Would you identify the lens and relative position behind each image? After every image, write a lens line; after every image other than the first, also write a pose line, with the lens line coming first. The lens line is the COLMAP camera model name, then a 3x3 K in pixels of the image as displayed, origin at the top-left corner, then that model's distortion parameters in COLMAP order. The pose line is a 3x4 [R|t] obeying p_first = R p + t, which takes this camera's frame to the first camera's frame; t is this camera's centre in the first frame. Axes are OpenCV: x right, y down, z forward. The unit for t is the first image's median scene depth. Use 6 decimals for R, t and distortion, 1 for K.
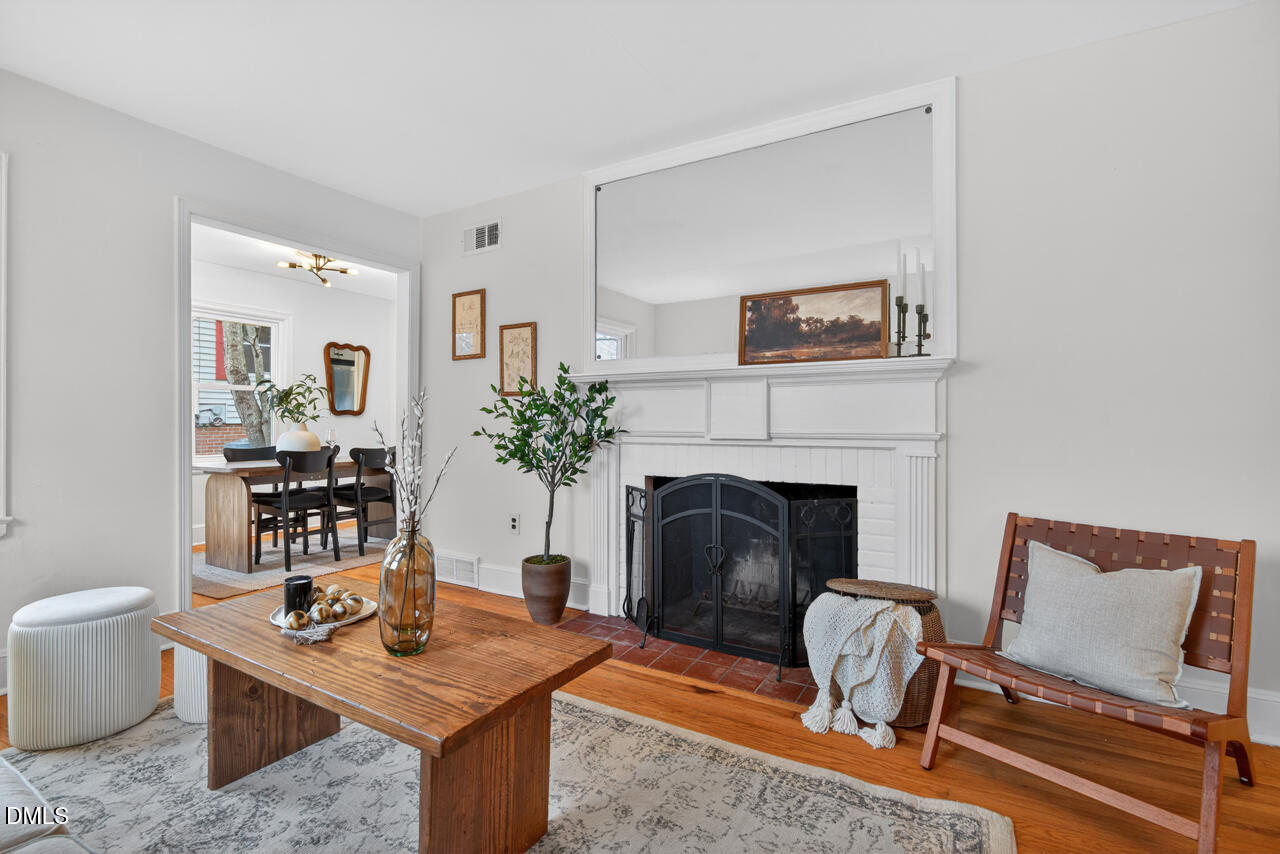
lens RADIAL K [[584.4, 0, 652.6], [0, 584.4, 419.3], [0, 0, 1]] dist [0.008719, -0.006321]
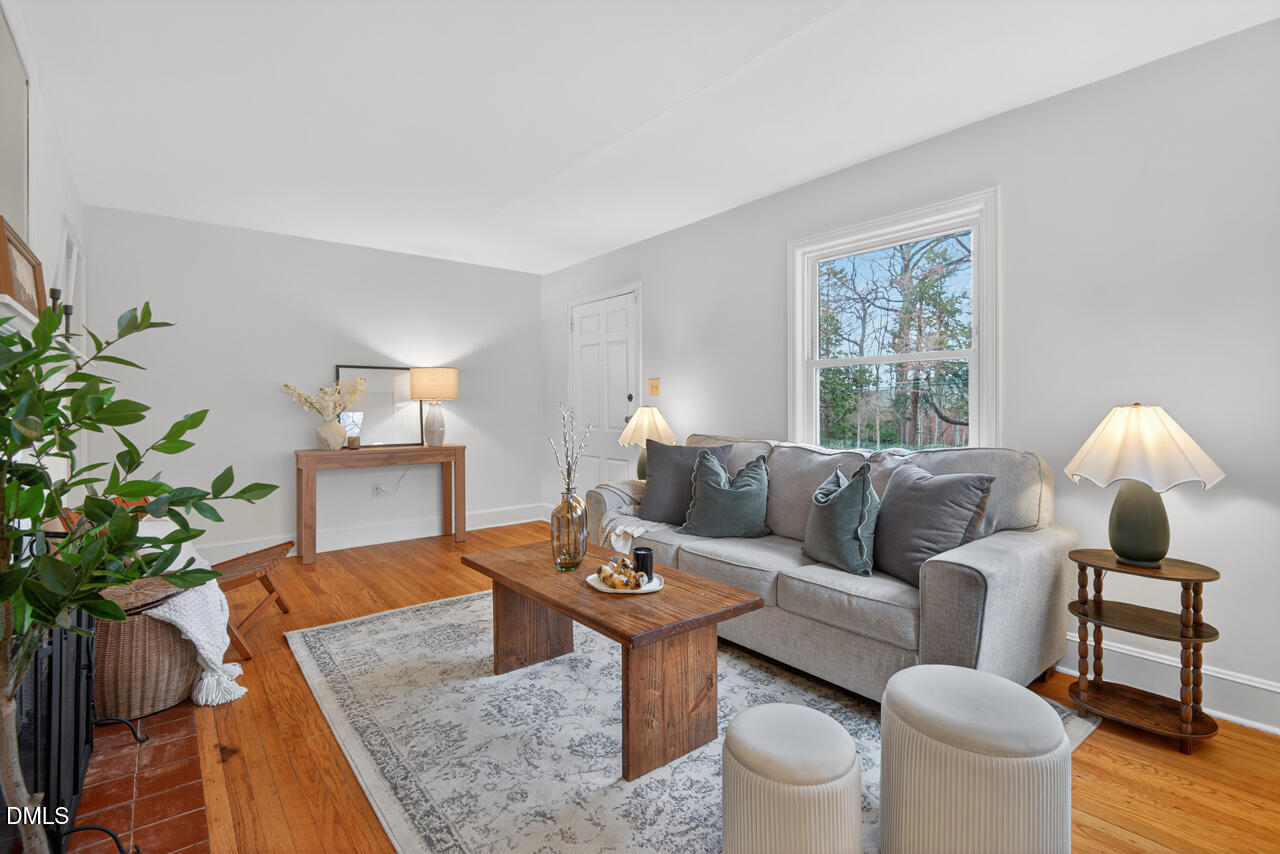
lens RADIAL K [[584.4, 0, 644.4], [0, 584.4, 415.3], [0, 0, 1]] dist [0.008719, -0.006321]
pose [[-0.933699, -0.000771, 0.358058, -0.669522], [0.002167, 0.999967, 0.007805, -0.014802], [-0.358052, 0.008063, -0.933667, 1.376547]]
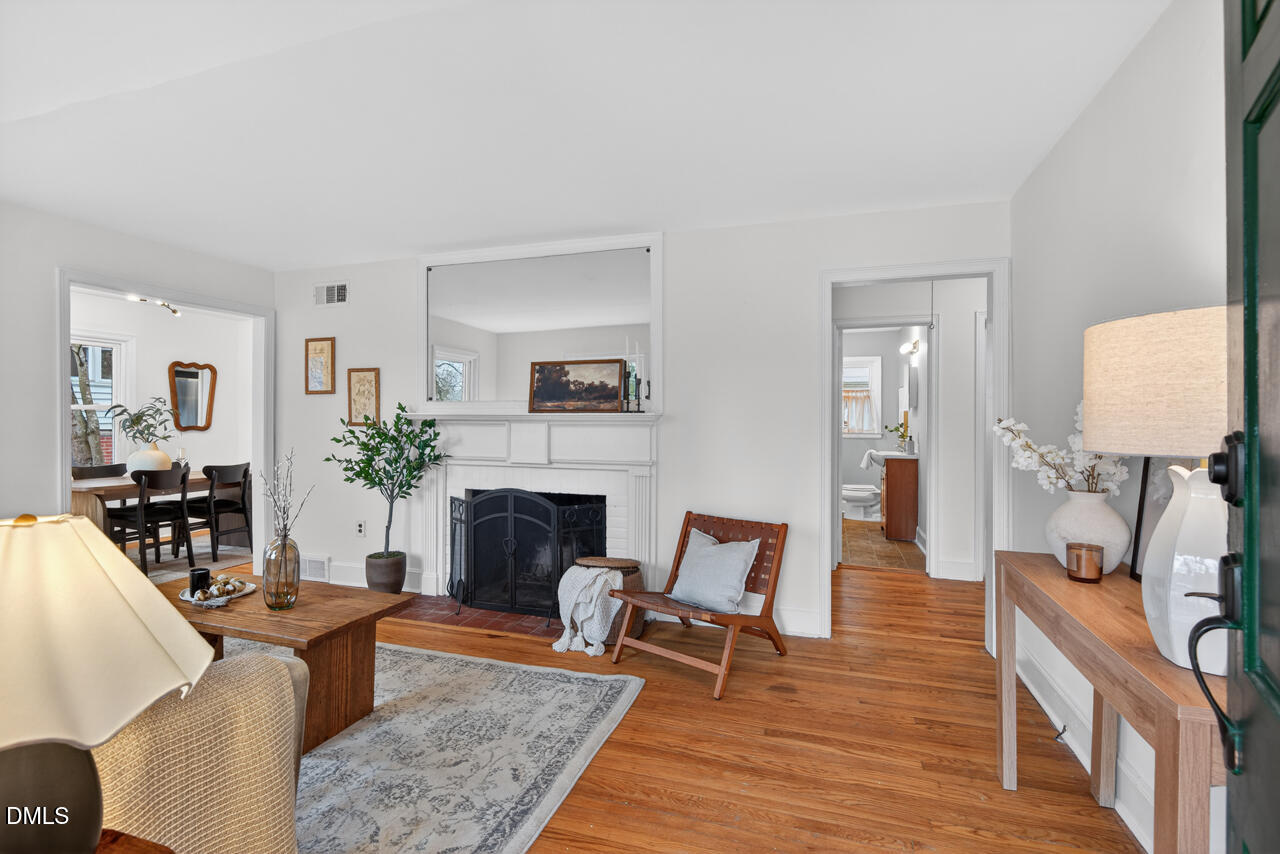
lens RADIAL K [[584.4, 0, 647.1], [0, 584.4, 423.1], [0, 0, 1]] dist [0.008719, -0.006321]
pose [[0.978828, 0.001595, 0.204677, 0.142518], [-0.003889, 0.999934, 0.010805, -0.084002], [-0.204647, -0.011372, 0.978770, -0.466138]]
